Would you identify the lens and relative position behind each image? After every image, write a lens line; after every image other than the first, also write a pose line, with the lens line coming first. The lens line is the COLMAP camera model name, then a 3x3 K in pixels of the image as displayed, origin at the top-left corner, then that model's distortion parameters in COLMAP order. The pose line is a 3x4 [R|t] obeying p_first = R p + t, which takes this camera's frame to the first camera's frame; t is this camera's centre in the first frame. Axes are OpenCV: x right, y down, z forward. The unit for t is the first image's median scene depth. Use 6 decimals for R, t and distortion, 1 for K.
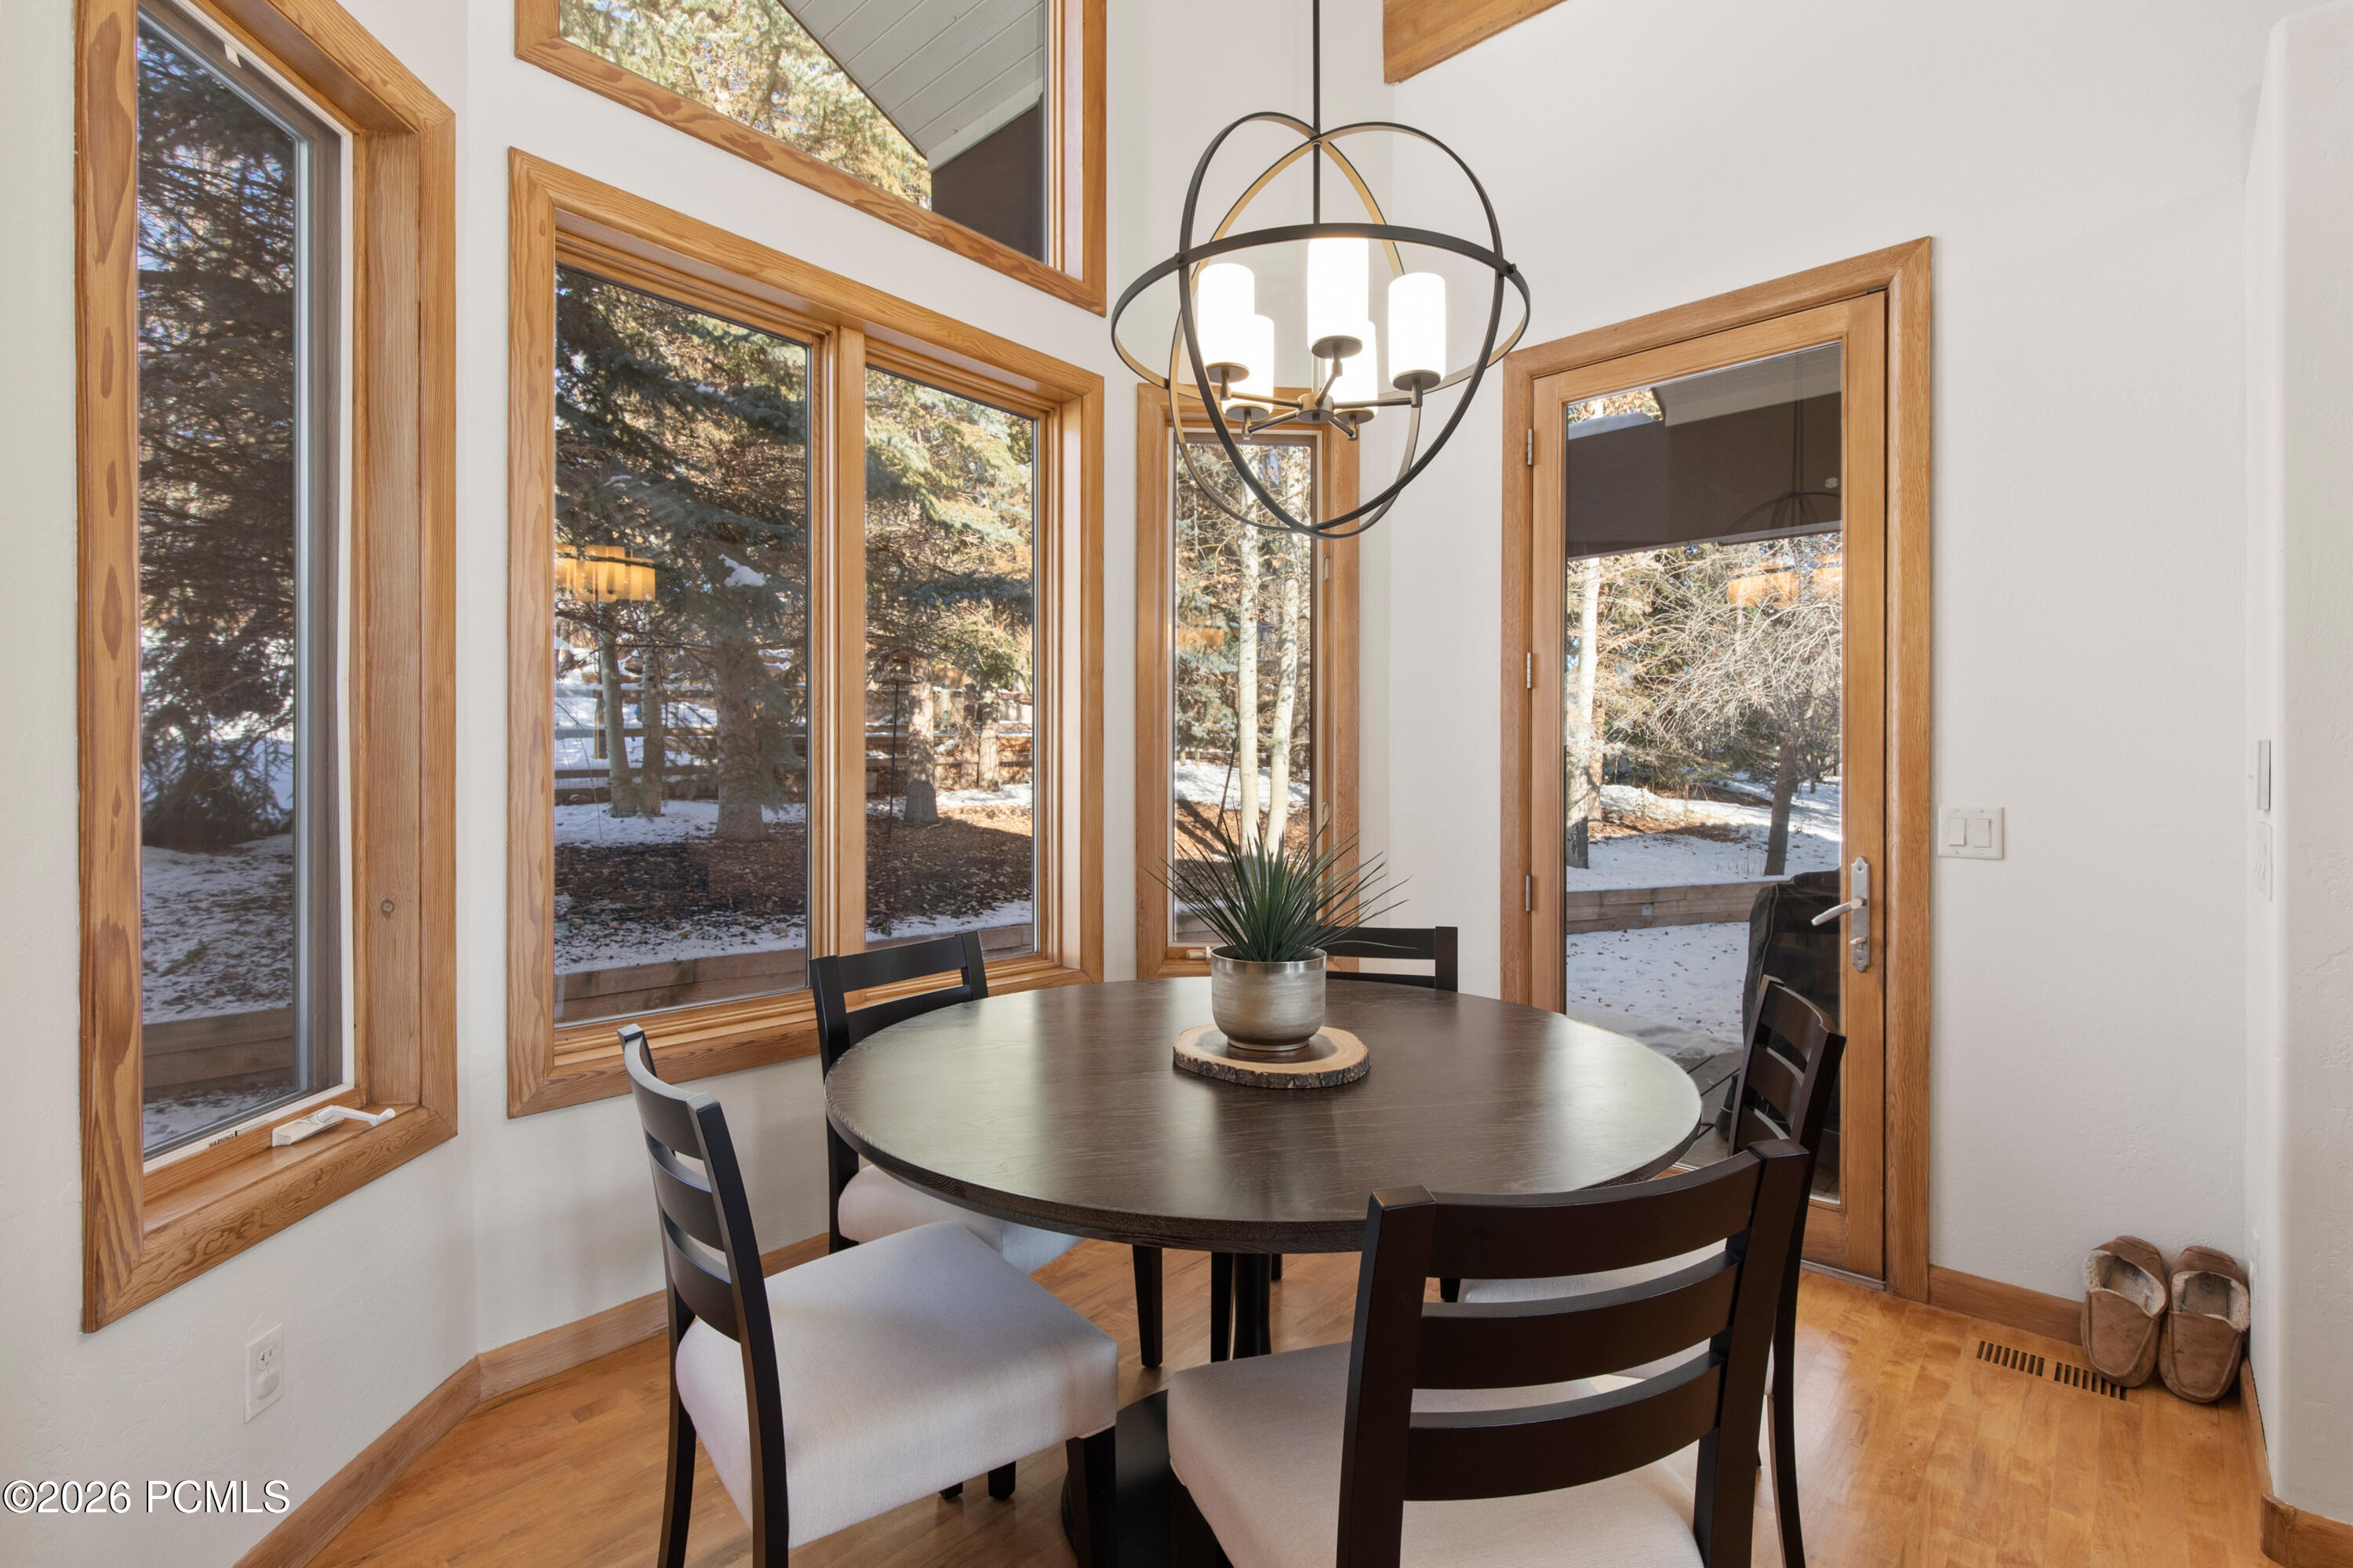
lens RADIAL K [[1074.2, 0, 1175.0], [0, 1074.2, 779.8], [0, 0, 1]] dist [0.004832, -0.000700]
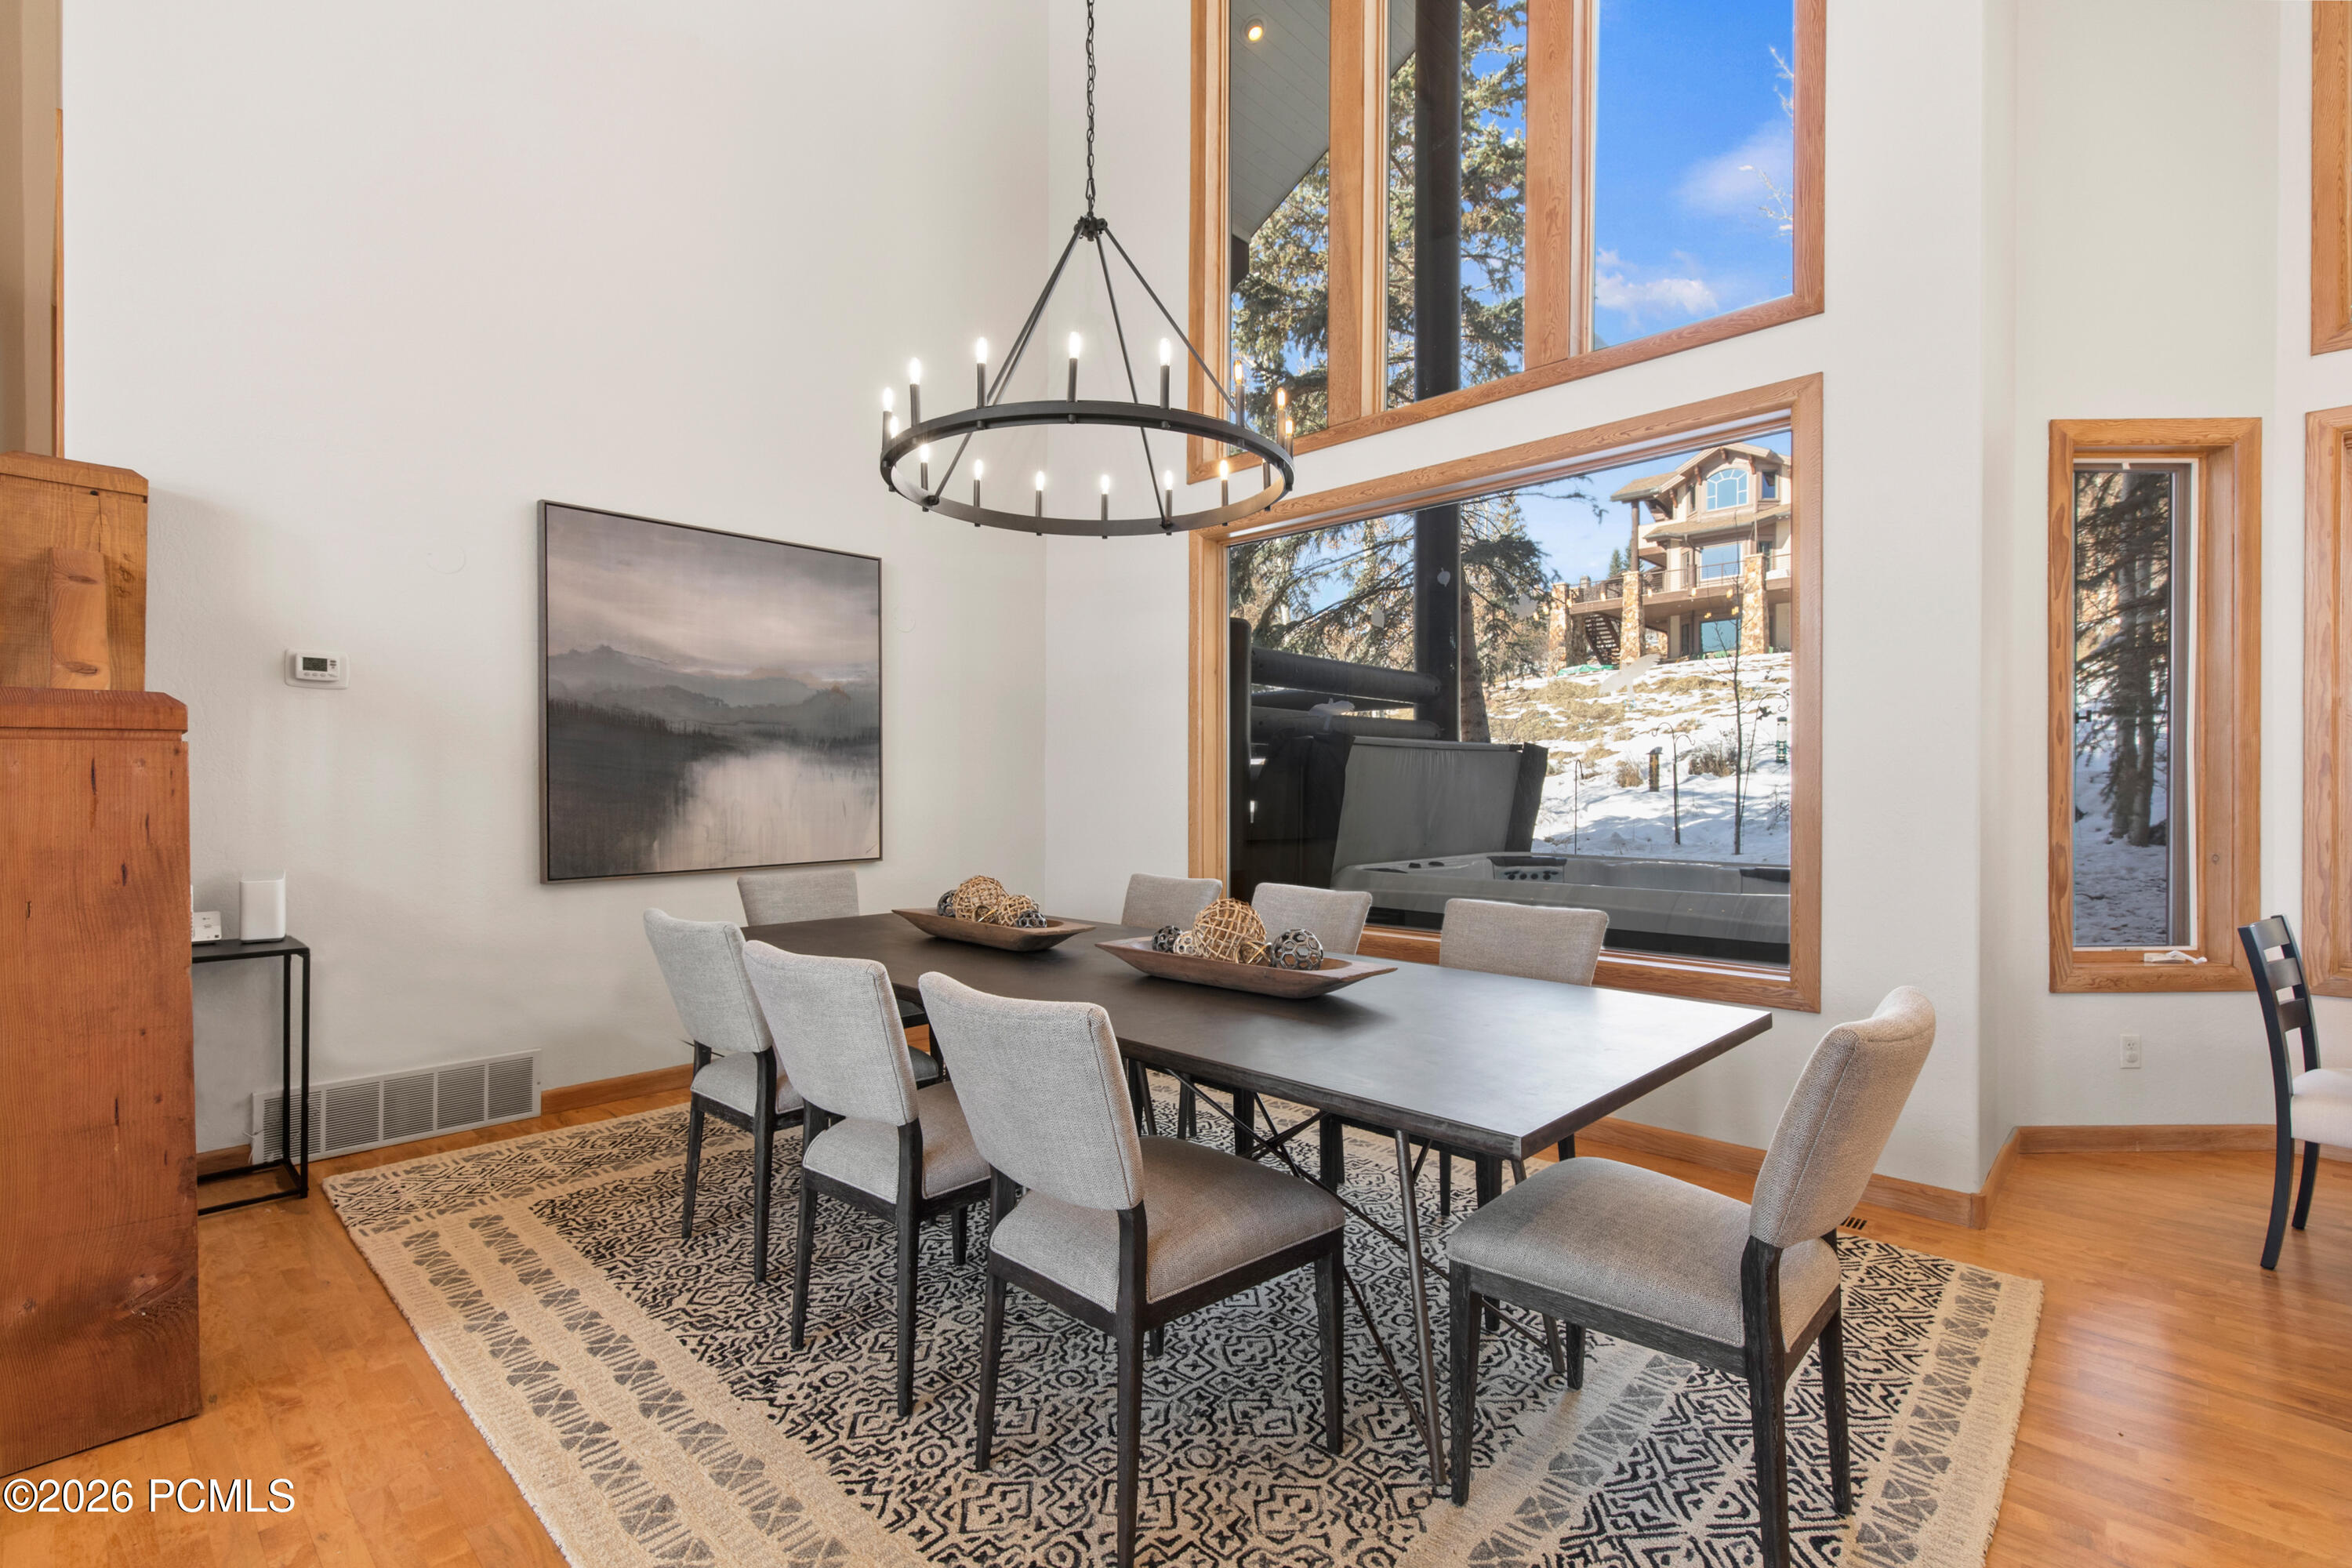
lens RADIAL K [[1073.8, 0, 1183.1], [0, 1073.8, 786.7], [0, 0, 1]] dist [0.004832, -0.000700]
pose [[-0.024227, -0.004599, -0.999696, 1.218292], [-0.004121, 0.999981, -0.004501, 0.008376], [0.999698, 0.004011, -0.024245, -0.778190]]
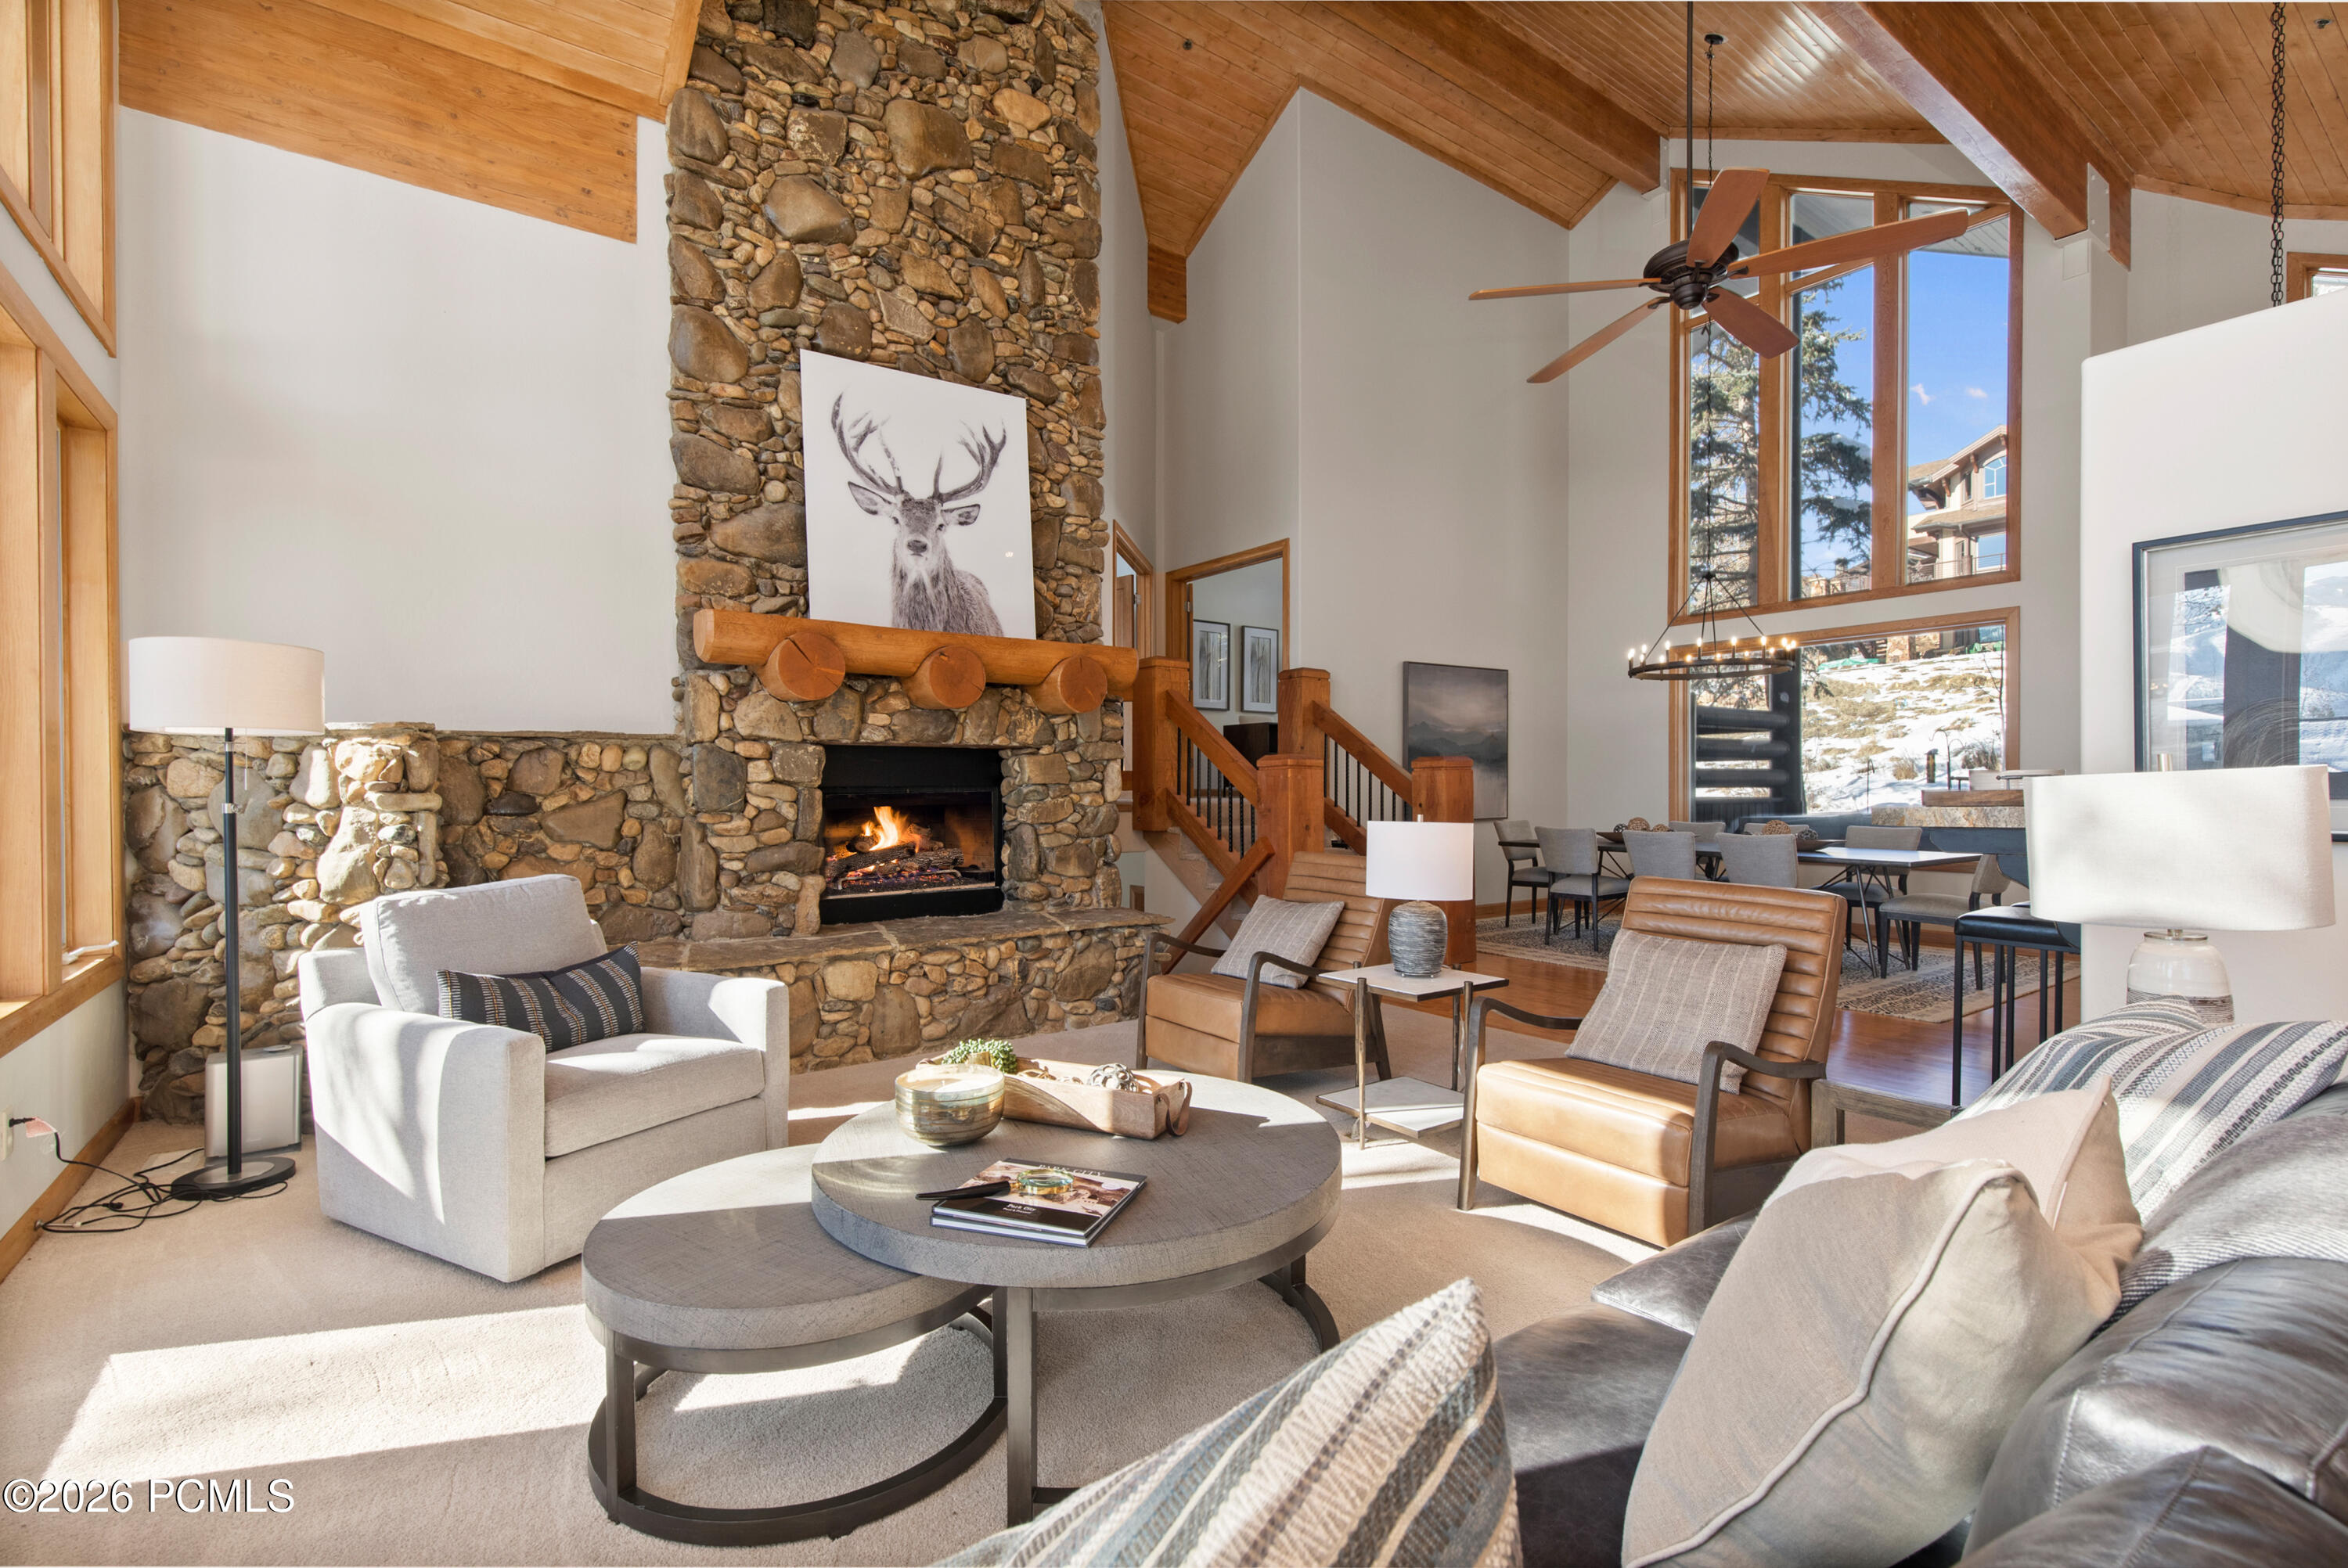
lens RADIAL K [[1071.8, 0, 1162.8], [0, 1071.8, 788.5], [0, 0, 1]] dist [0.004832, -0.000700]
pose [[-0.223862, 0.002740, -0.974617, 2.179047], [0.000231, 0.999996, 0.002758, 0.010771], [0.974621, 0.000392, -0.223862, -1.192655]]
